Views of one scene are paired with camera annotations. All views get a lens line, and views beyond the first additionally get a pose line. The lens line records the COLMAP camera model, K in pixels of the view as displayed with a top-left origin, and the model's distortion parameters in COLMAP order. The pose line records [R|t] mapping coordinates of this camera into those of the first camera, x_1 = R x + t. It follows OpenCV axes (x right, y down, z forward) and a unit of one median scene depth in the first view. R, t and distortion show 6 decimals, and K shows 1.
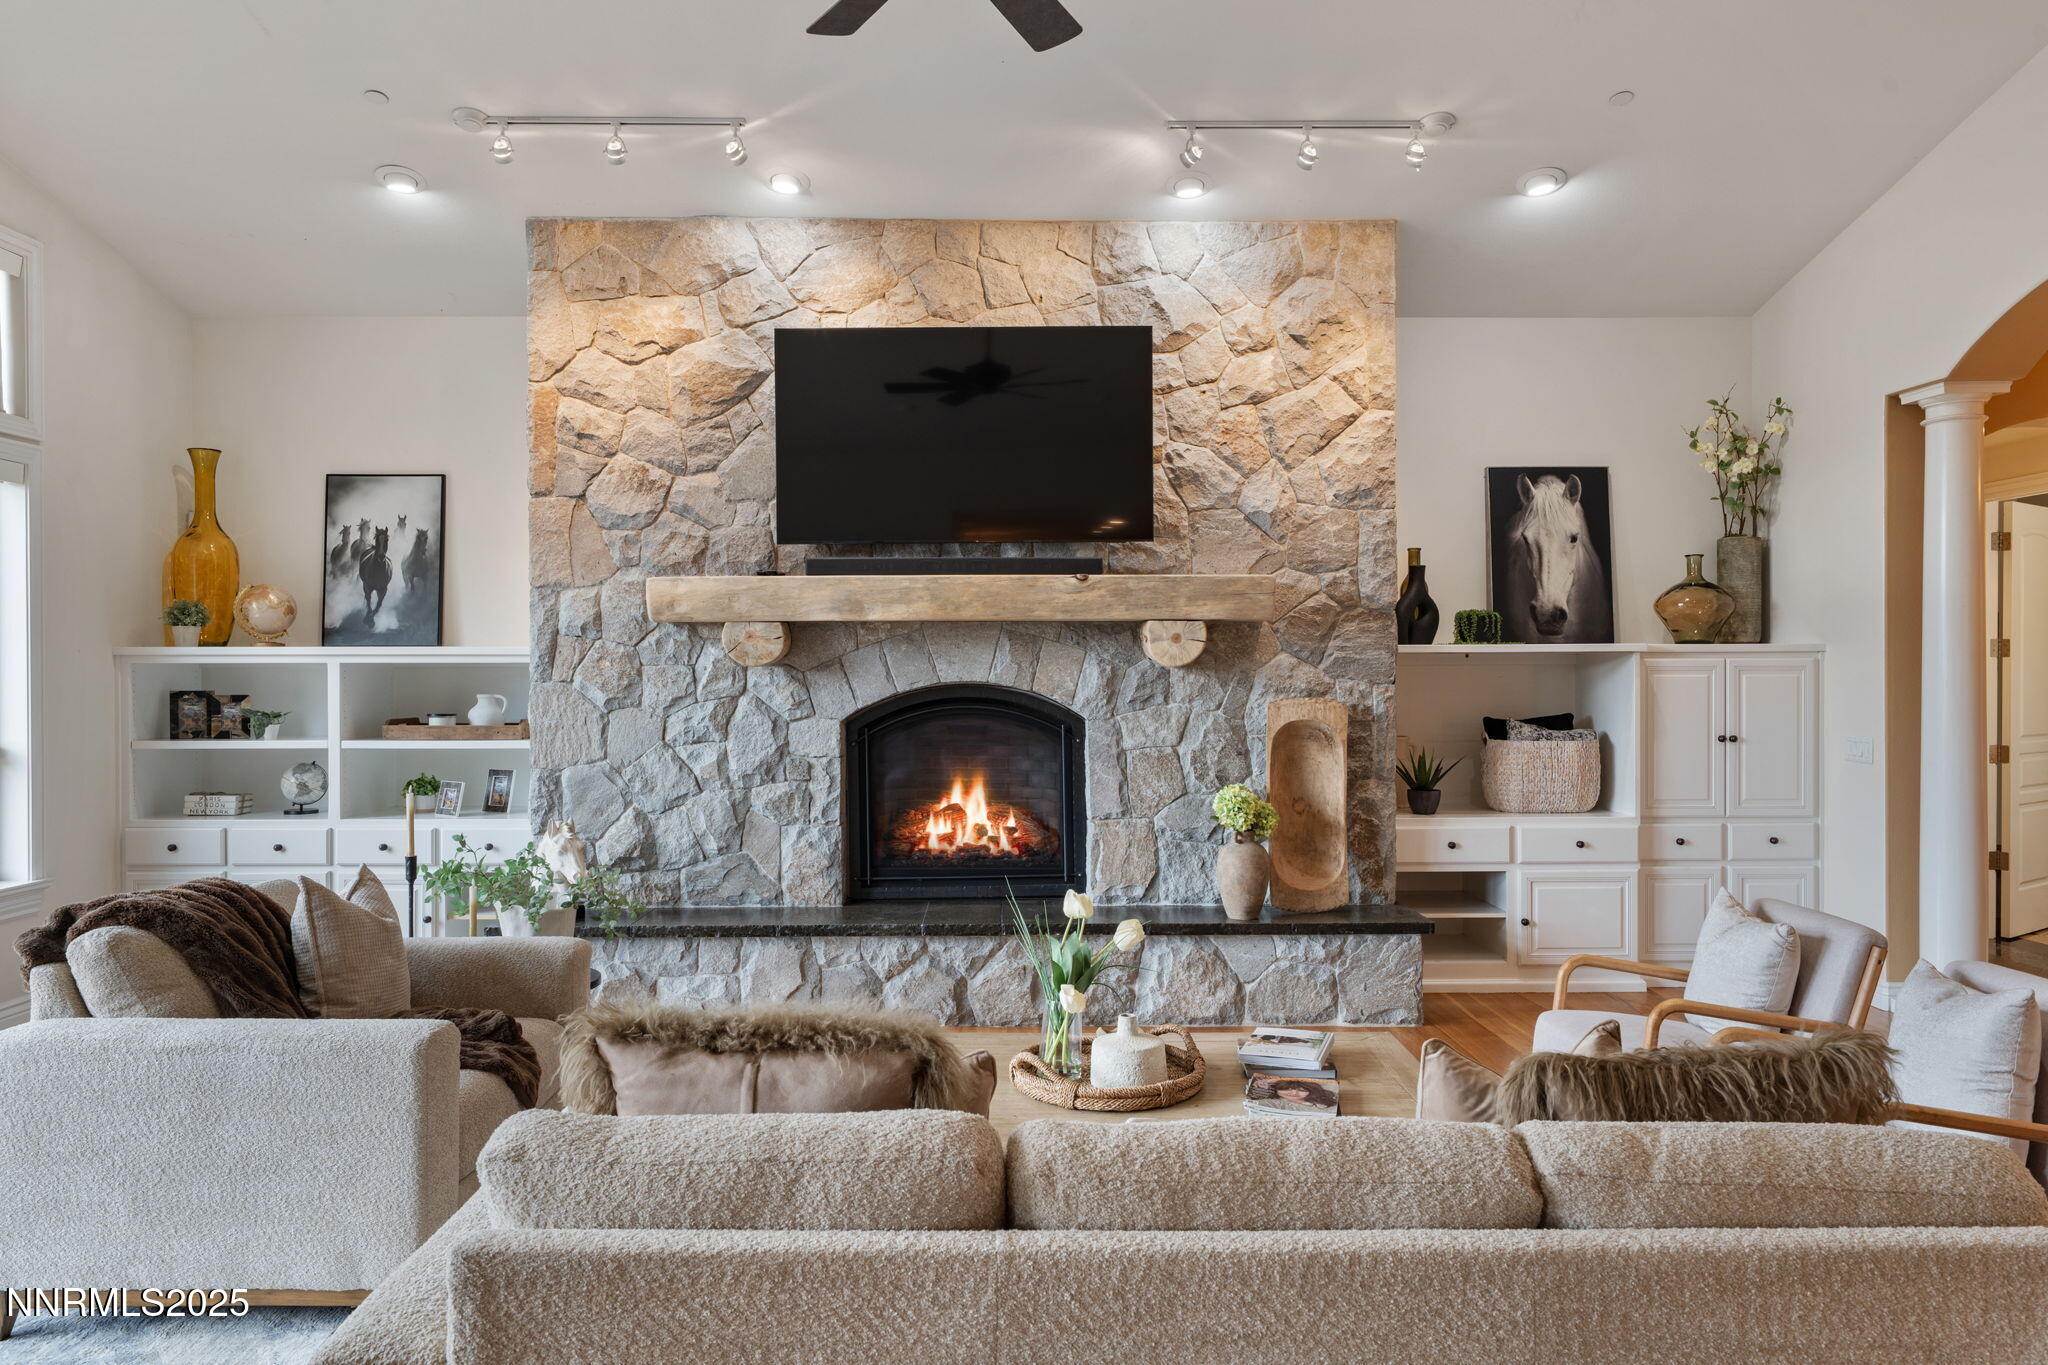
lens RADIAL K [[1361.7, 0, 1011.6], [0, 1361.7, 685.4], [0, 0, 1]] dist [0.005048, -0.002778]
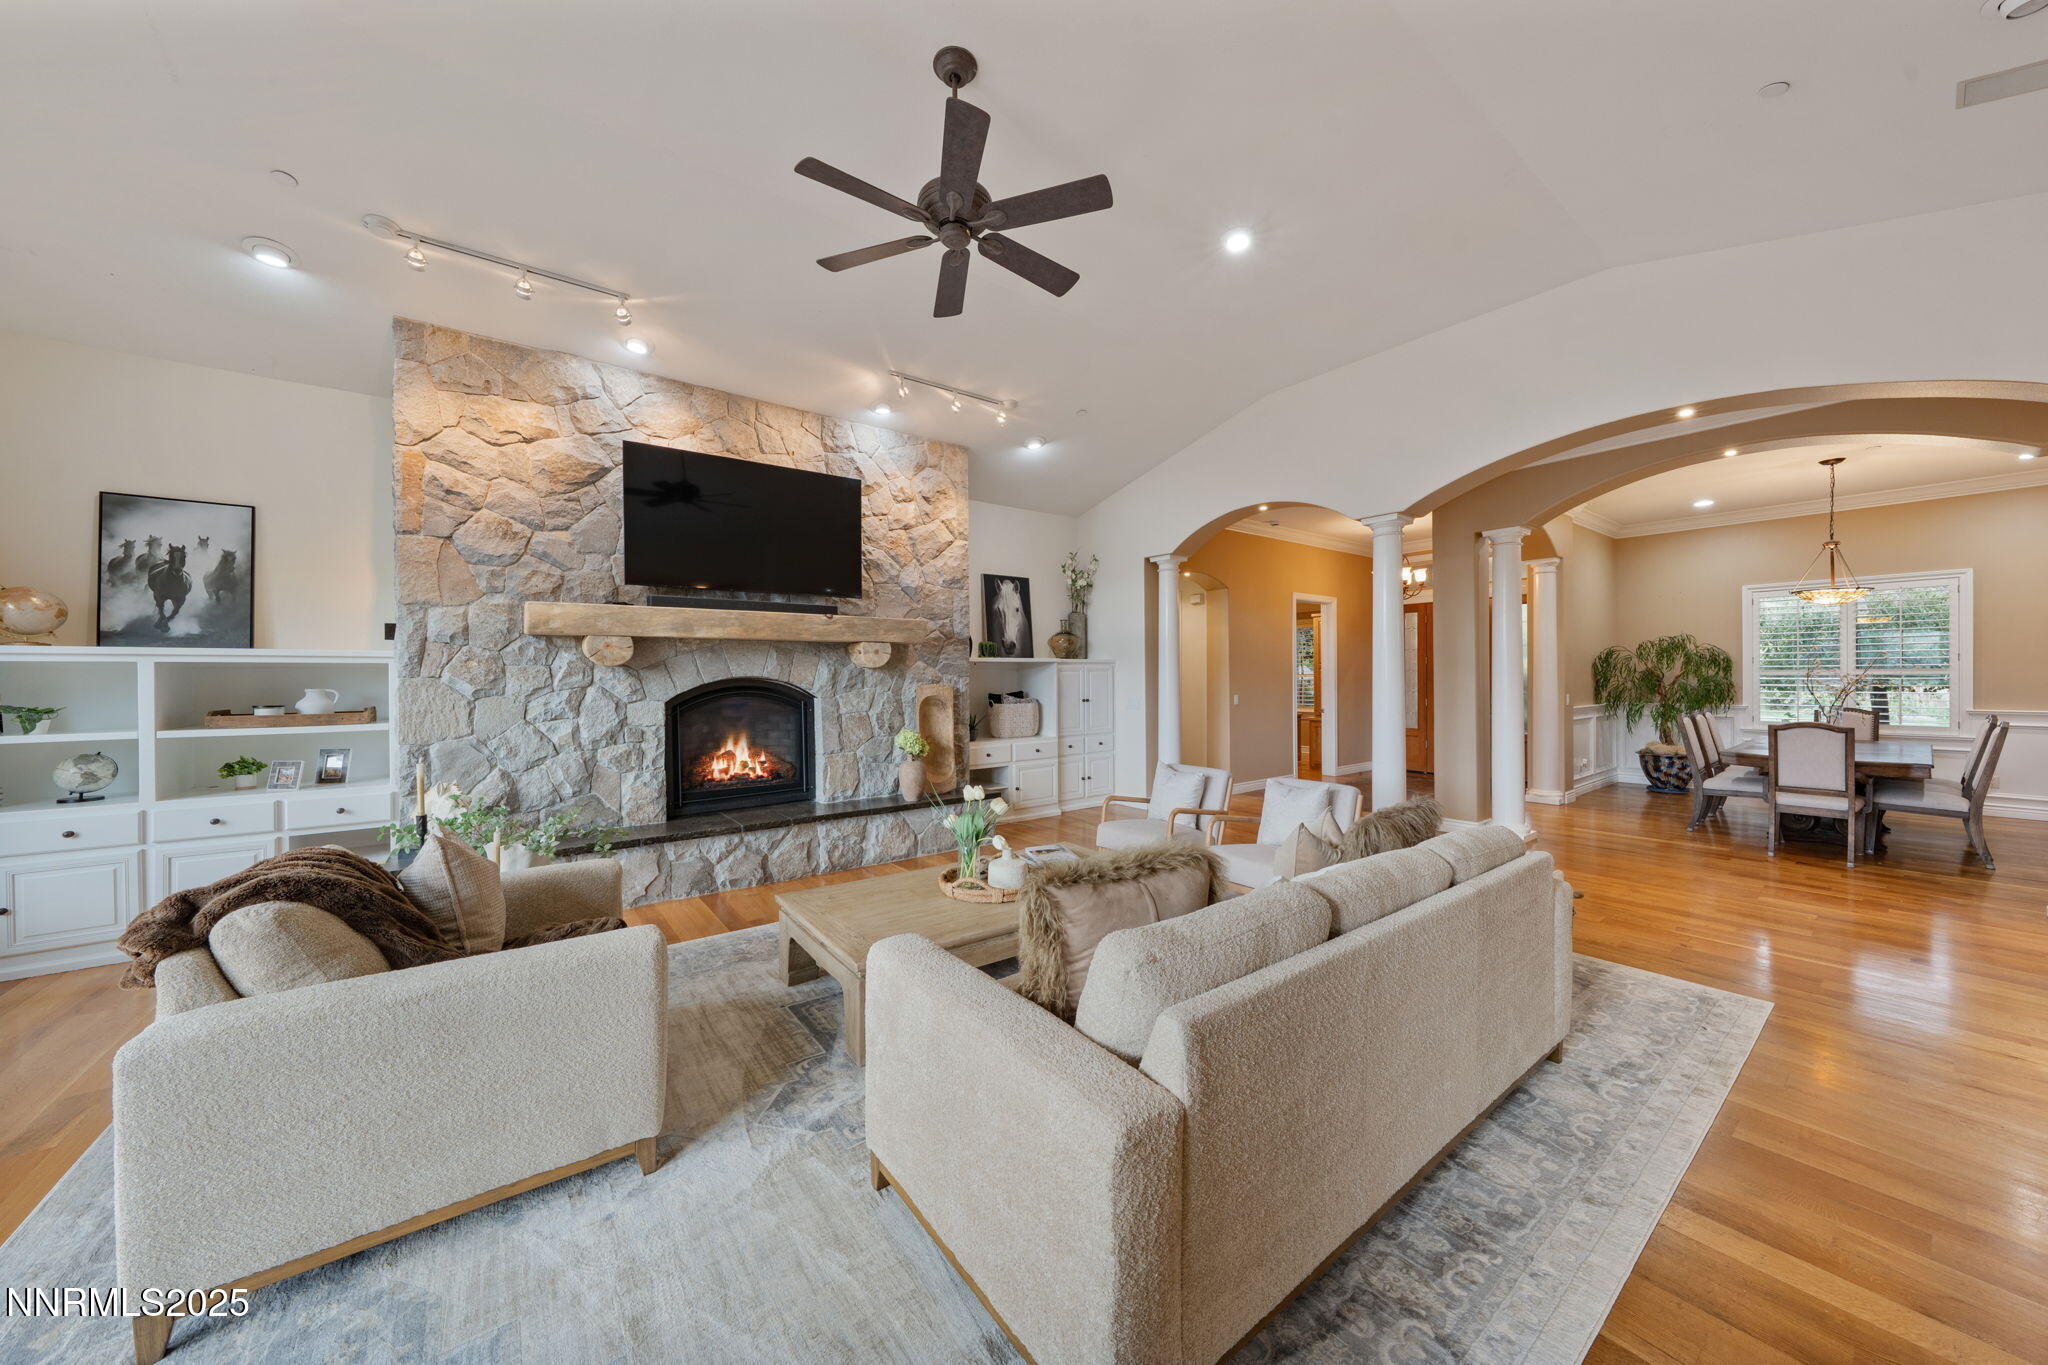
lens RADIAL K [[694.7, 0, 1017.1], [0, 694.7, 681.7], [0, 0, 1]] dist [-0.005087, -0.000059]
pose [[0.805687, -0.007584, 0.592293, -0.270701], [0.010863, 0.999939, -0.001972, 0.009043], [-0.592242, 0.008023, 0.805720, 0.130146]]
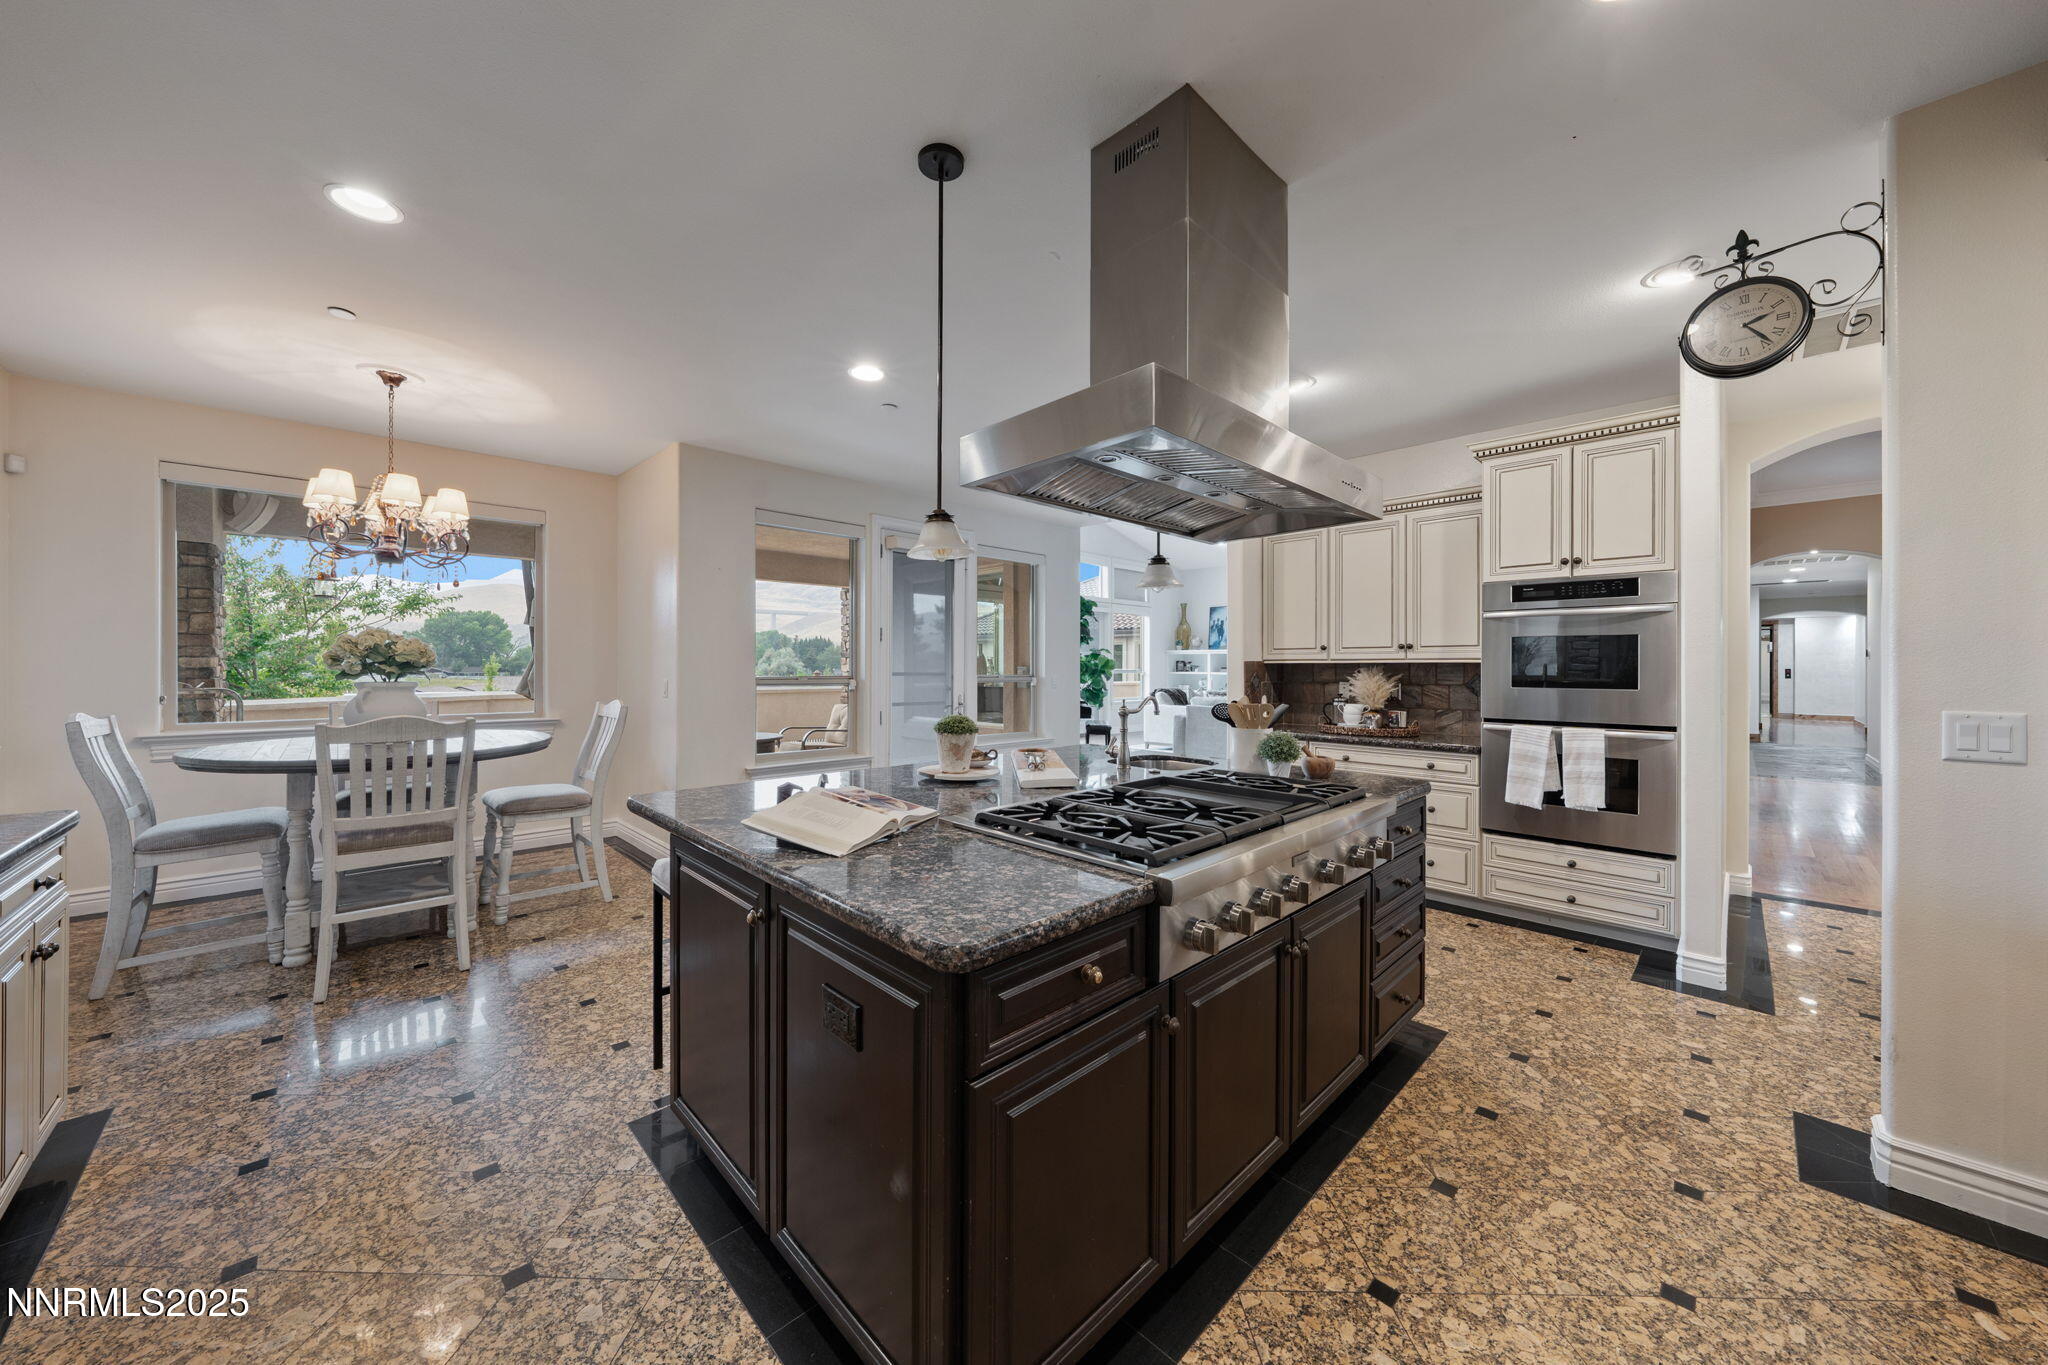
lens RADIAL K [[694.7, 0, 1019.9], [0, 694.7, 671.7], [0, 0, 1]] dist [-0.005087, -0.000059]
pose [[0.692965, 0.007710, -0.720930, 0.686915], [-0.010809, 0.999942, 0.000305, 0.048111], [0.720890, 0.007582, 0.693008, -0.966787]]
